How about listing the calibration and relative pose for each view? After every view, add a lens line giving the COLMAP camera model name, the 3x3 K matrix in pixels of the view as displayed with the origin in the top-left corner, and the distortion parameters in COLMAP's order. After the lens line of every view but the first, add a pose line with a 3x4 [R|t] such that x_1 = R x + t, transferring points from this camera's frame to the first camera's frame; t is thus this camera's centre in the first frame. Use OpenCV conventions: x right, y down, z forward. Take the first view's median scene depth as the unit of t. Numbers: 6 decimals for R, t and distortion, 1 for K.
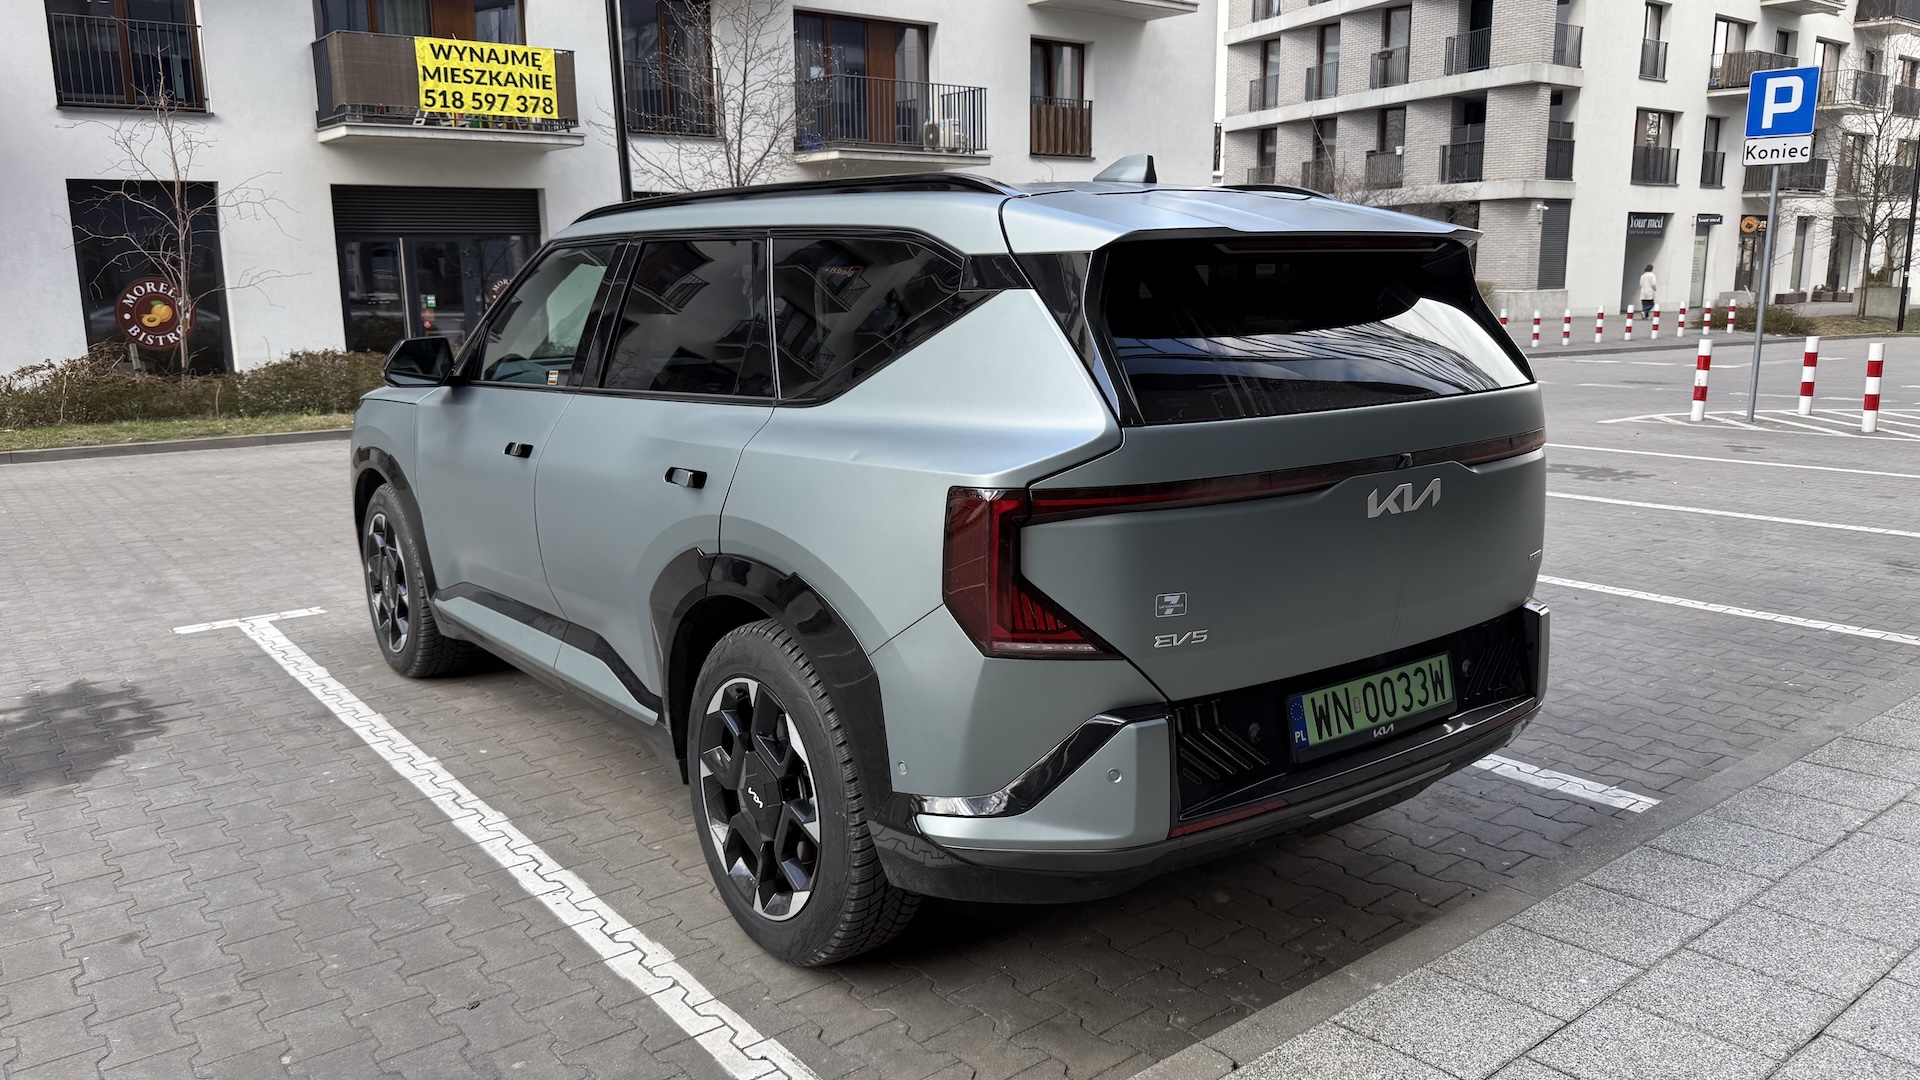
lens RADIAL K [[1358.2, 0, 942.0], [0, 1358.2, 535.1], [0, 0, 1]] dist [0.043601, -0.065921]
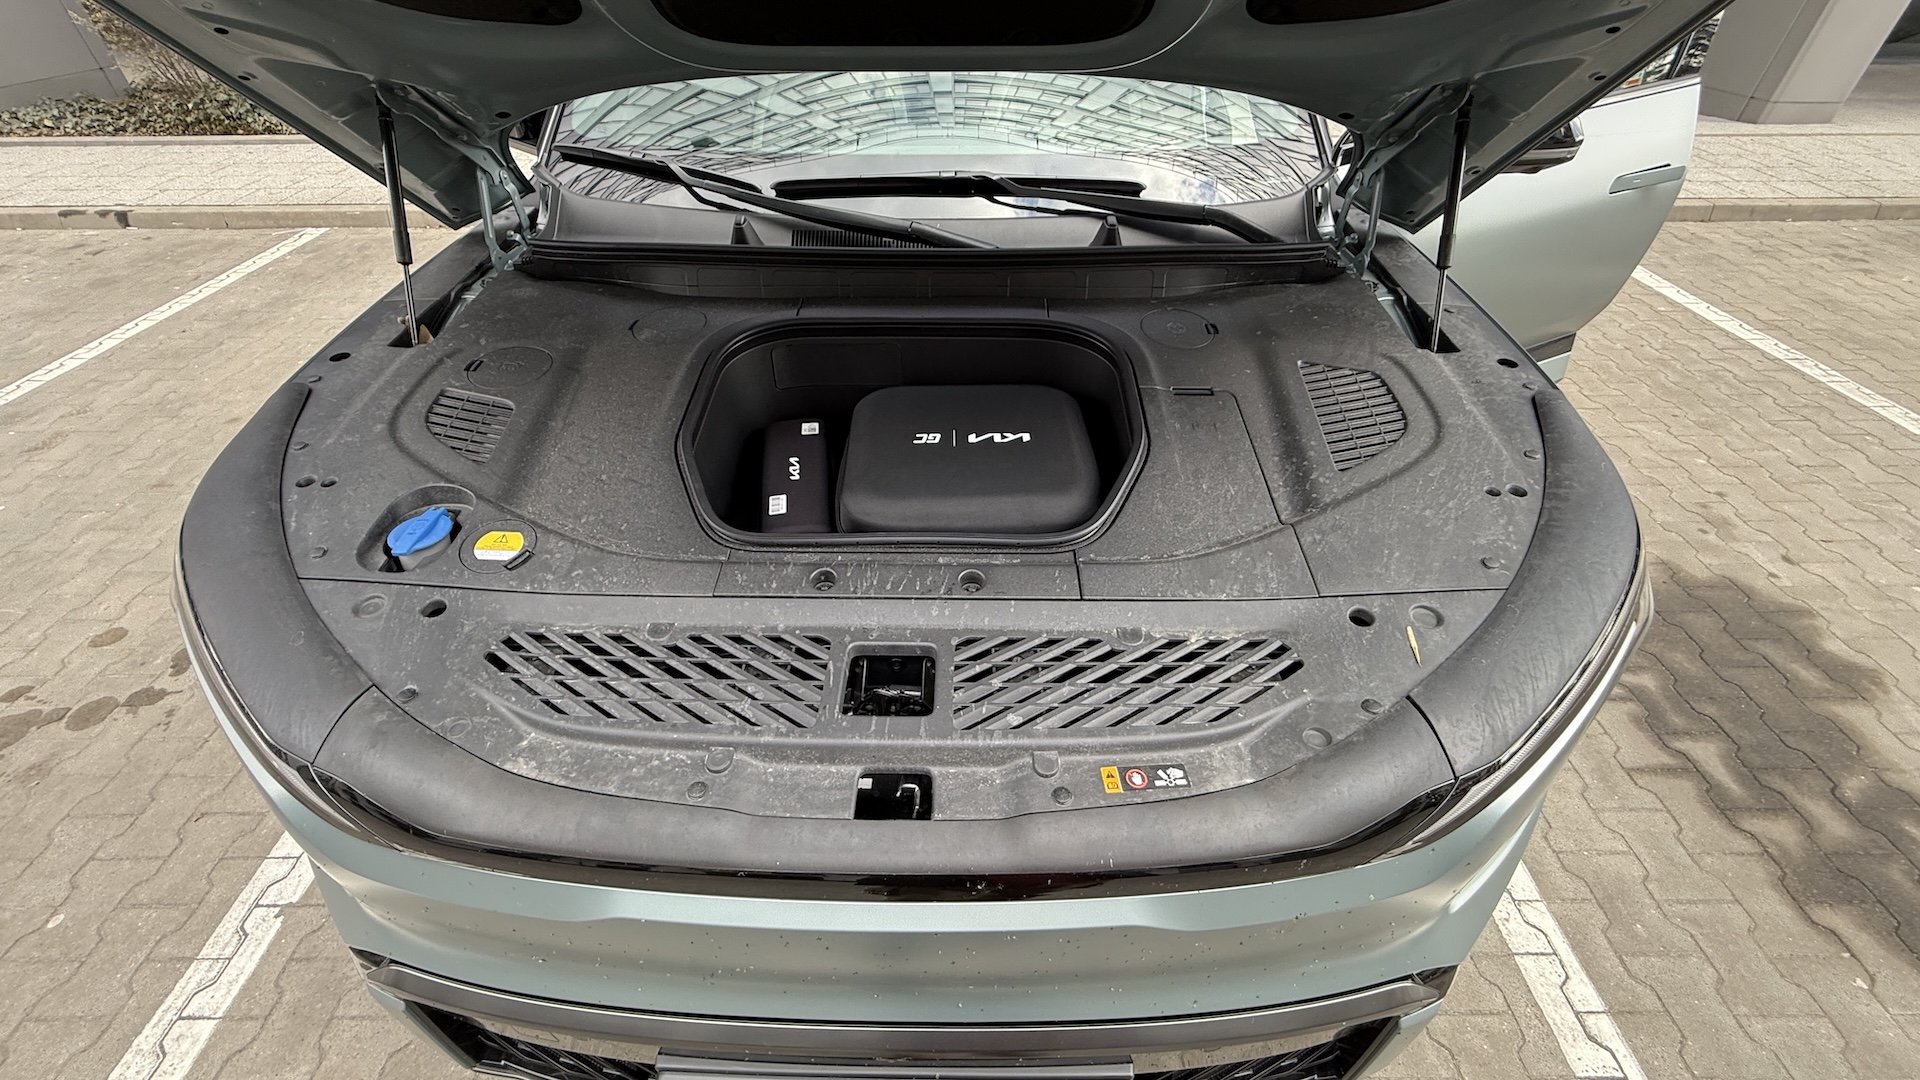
lens RADIAL K [[768.8, 0, 956.2], [0, 768.8, 537.1], [0, 0, 1]] dist [-0.001136, 0.000691]
pose [[-0.786202, -0.382549, 0.485328, -0.439586], [0.128179, 0.667329, 0.733650, -0.260310], [-0.604530, 0.639005, -0.475621, 1.308027]]
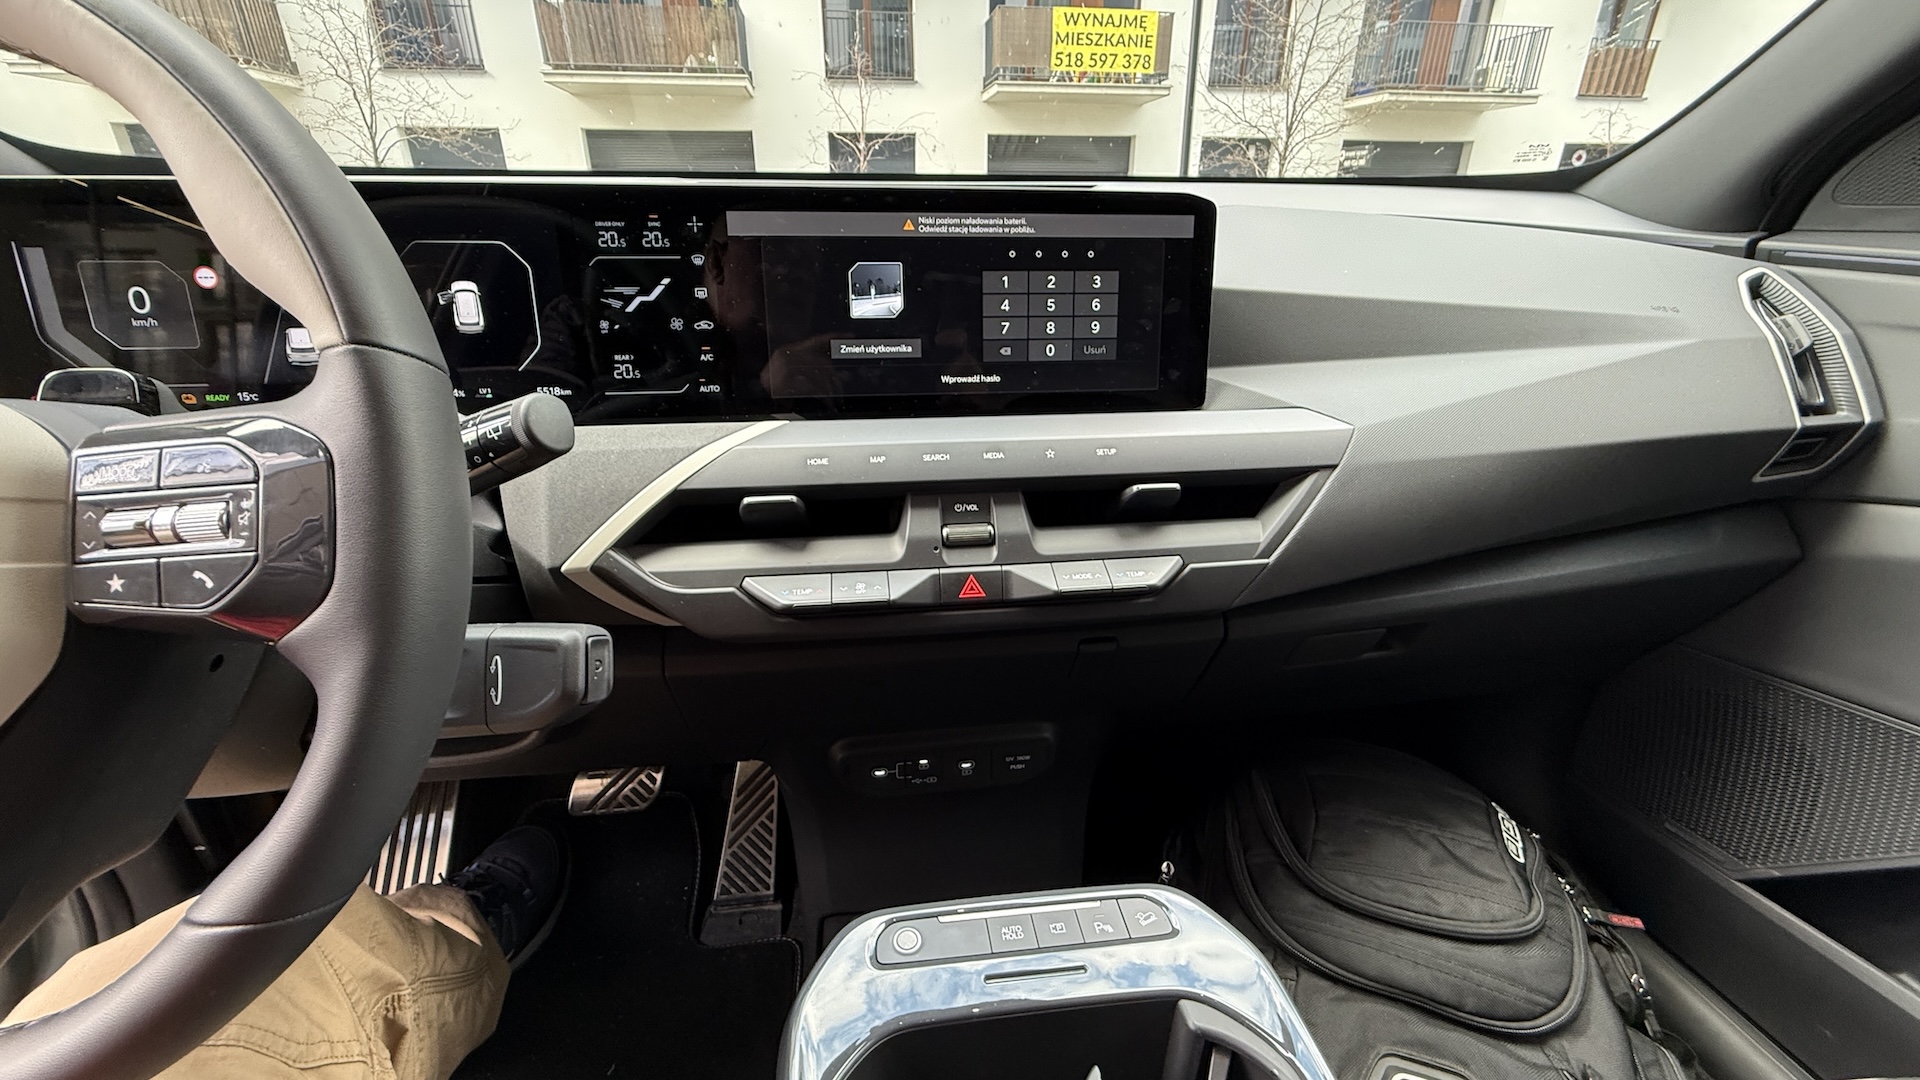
lens RADIAL K [[768.8, 0, 959.7], [0, 768.8, 534.6], [0, 0, 1]] dist [-0.001136, 0.000691]
pose [[0.870836, 0.198547, -0.449692, -0.118537], [-0.106531, 0.969288, 0.221659, -0.103821], [0.479891, -0.145122, 0.865242, 0.938289]]
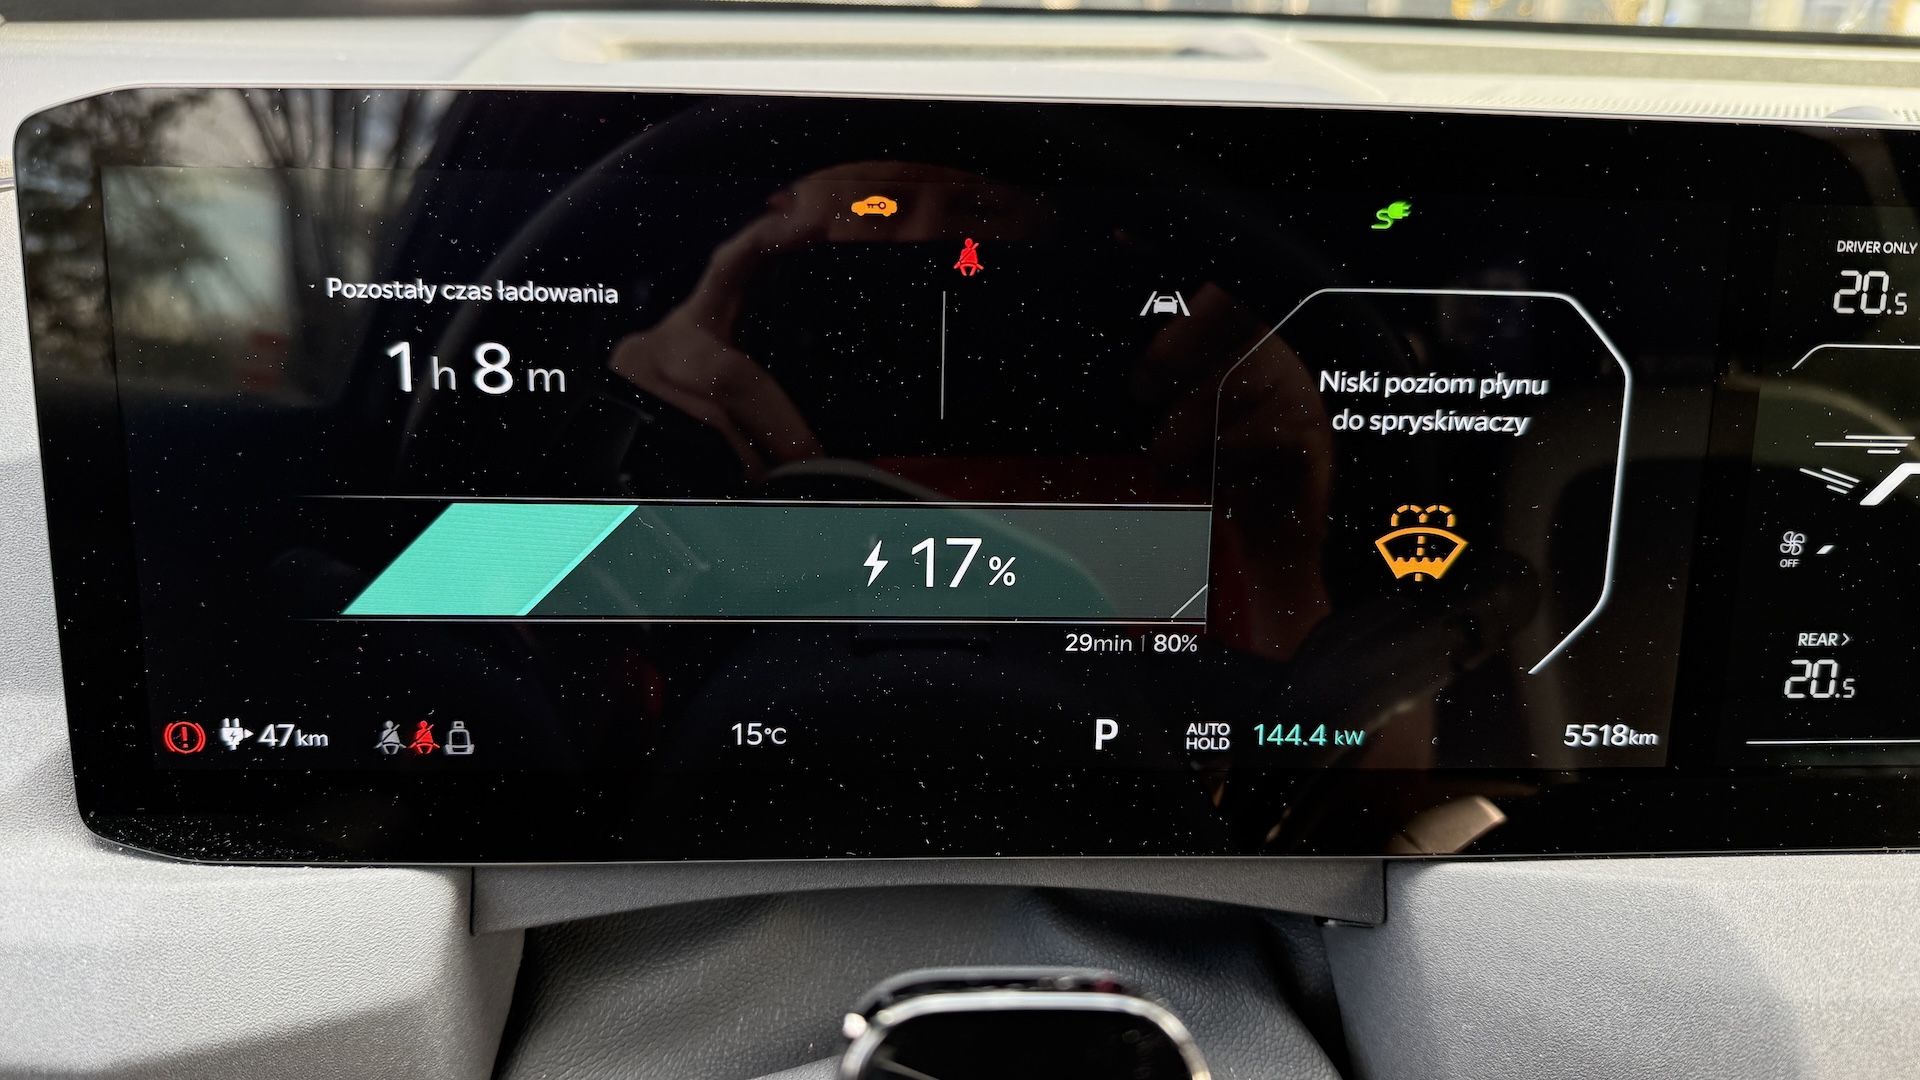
lens RADIAL K [[1358.2, 0, 955.9], [0, 1358.2, 552.3], [0, 0, 1]] dist [0.043601, -0.065921]
pose [[0.833523, 0.211174, -0.510534, -0.212495], [-0.139438, 0.974562, 0.175459, -0.108191], [0.534599, -0.075061, 0.841766, 0.938950]]
